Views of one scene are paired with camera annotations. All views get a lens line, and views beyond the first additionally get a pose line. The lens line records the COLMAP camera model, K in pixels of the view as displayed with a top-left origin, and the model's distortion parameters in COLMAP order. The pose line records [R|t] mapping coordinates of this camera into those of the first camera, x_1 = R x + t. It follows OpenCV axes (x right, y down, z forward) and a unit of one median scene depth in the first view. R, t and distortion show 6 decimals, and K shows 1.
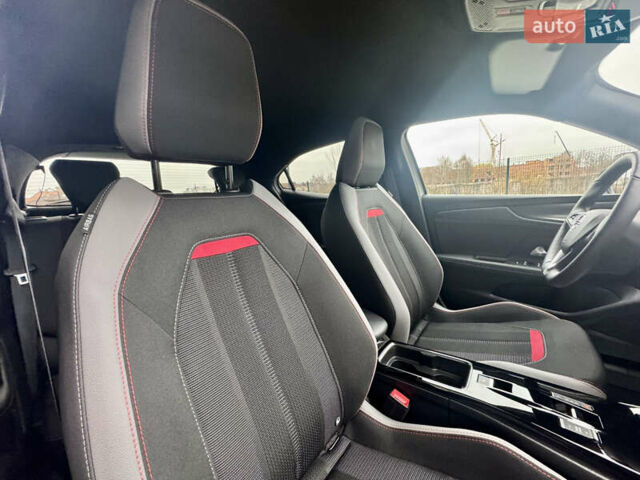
lens RADIAL K [[253.4, 0, 319.1], [0, 253.4, 240.7], [0, 0, 1]] dist [-0.002224, -0.001187]
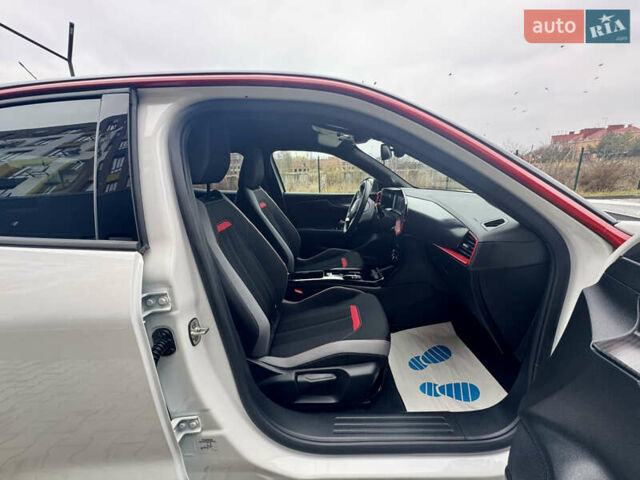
lens RADIAL K [[253.4, 0, 313.9], [0, 253.4, 245.6], [0, 0, 1]] dist [-0.002224, -0.001187]
pose [[0.816316, -0.123259, 0.564301, -0.501381], [0.084630, 0.991946, 0.094243, 0.023095], [-0.571372, -0.029175, 0.820172, -0.567322]]
